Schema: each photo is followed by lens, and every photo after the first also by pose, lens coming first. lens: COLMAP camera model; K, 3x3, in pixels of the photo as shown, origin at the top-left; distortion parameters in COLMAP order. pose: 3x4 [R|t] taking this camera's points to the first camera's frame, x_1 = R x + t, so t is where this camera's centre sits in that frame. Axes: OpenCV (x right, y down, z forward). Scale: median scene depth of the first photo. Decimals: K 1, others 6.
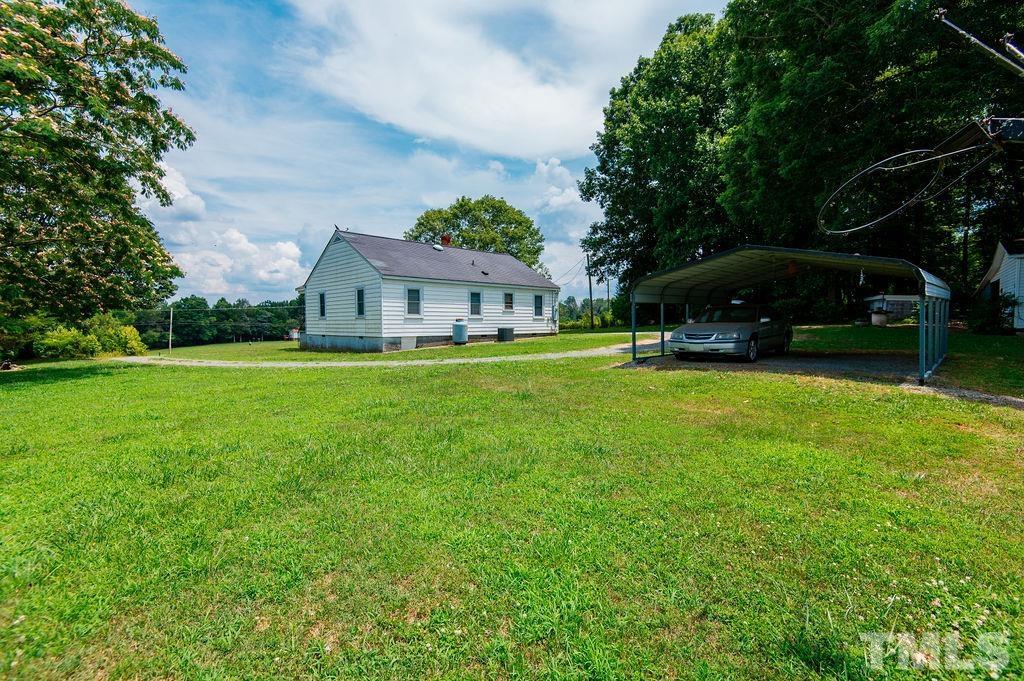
lens RADIAL K [[468.2, 0, 528.9], [0, 468.2, 329.2], [0, 0, 1]] dist [0.001206, -0.000753]
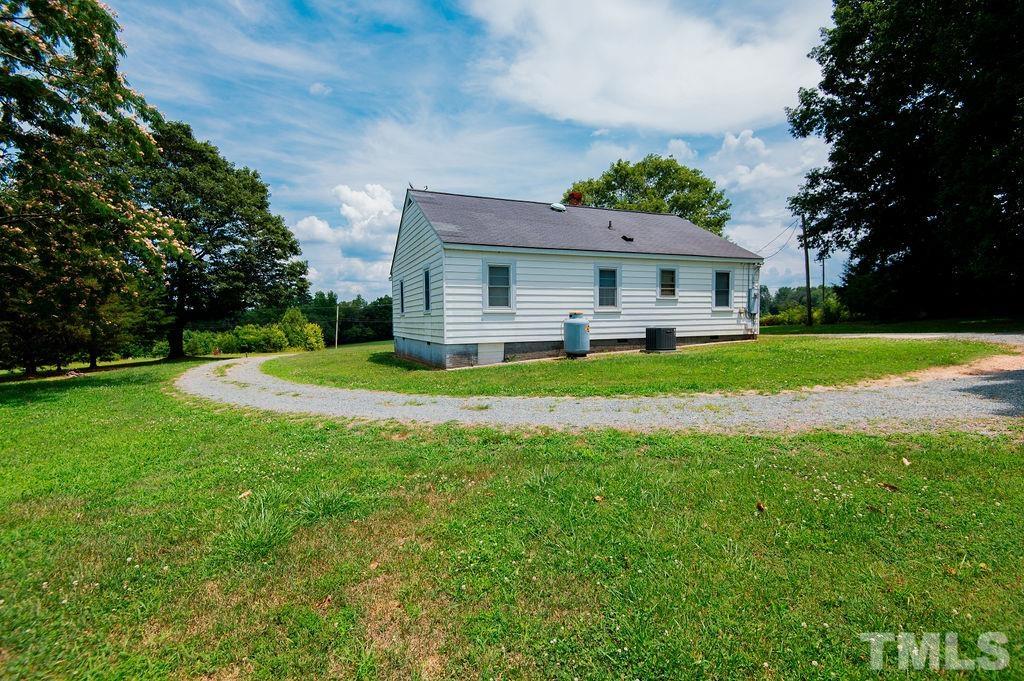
lens RADIAL K [[468.2, 0, 528.9], [0, 468.2, 329.2], [0, 0, 1]] dist [0.001206, -0.000753]
pose [[0.928057, 0.000425, -0.372439, 0.013535], [0.004835, 0.999901, 0.013189, -0.007570], [0.372408, -0.014041, 0.927963, 0.327254]]
